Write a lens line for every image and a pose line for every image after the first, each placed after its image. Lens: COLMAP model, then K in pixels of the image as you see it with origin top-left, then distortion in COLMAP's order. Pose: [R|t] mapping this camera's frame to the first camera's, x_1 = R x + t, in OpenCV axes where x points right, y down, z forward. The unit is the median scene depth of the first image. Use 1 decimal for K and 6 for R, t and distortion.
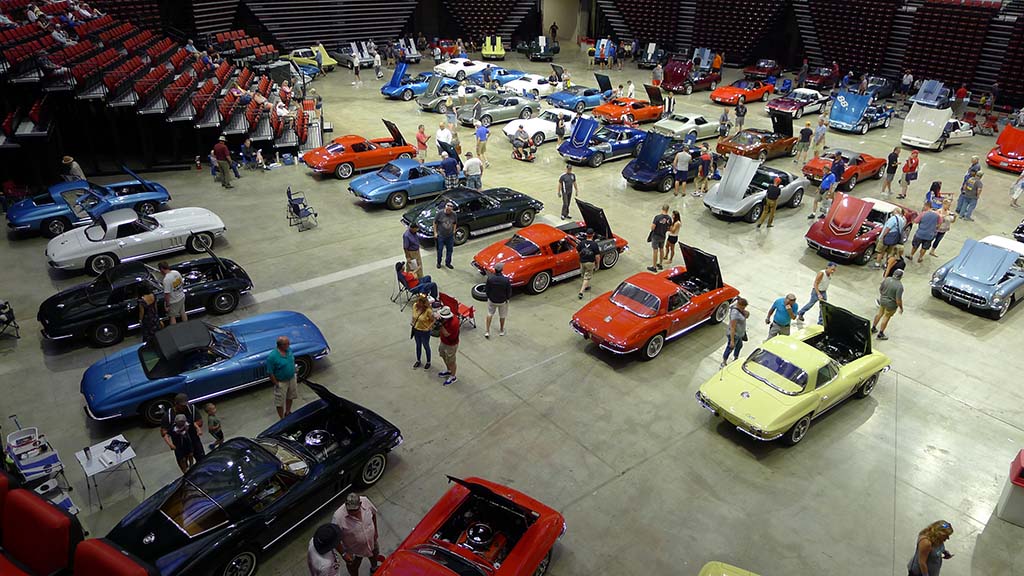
lens RADIAL K [[725.7, 0, 513.6], [0, 725.7, 287.4], [0, 0, 1]] dist [-0.002792, -0.001243]
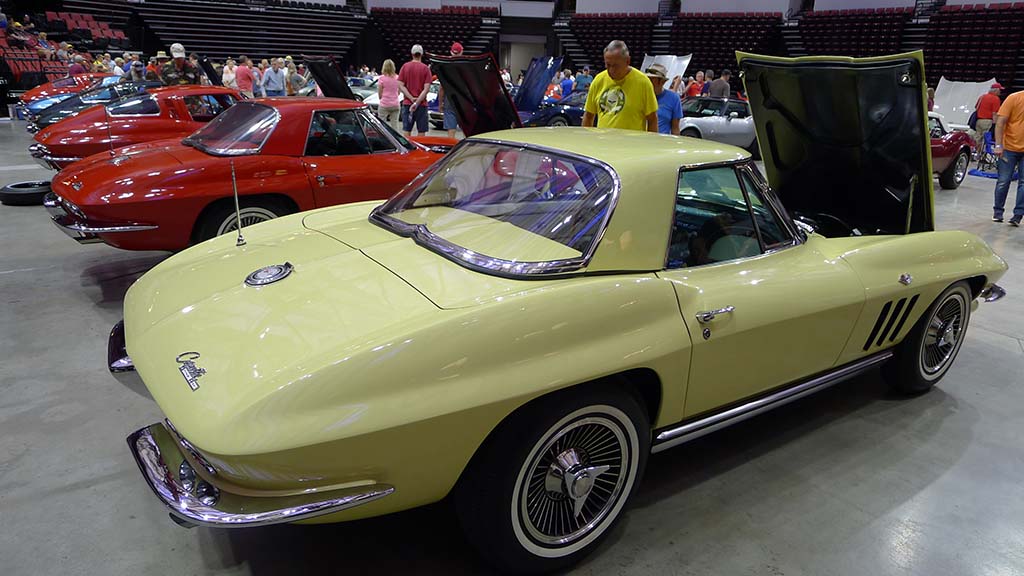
lens RADIAL K [[725.7, 0, 510.2], [0, 725.7, 289.5], [0, 0, 1]] dist [-0.002792, -0.001243]
pose [[0.999463, -0.008871, -0.031538, 0.346252], [0.003879, 0.987912, -0.154968, 0.157345], [0.032532, 0.154763, 0.987416, 0.736681]]
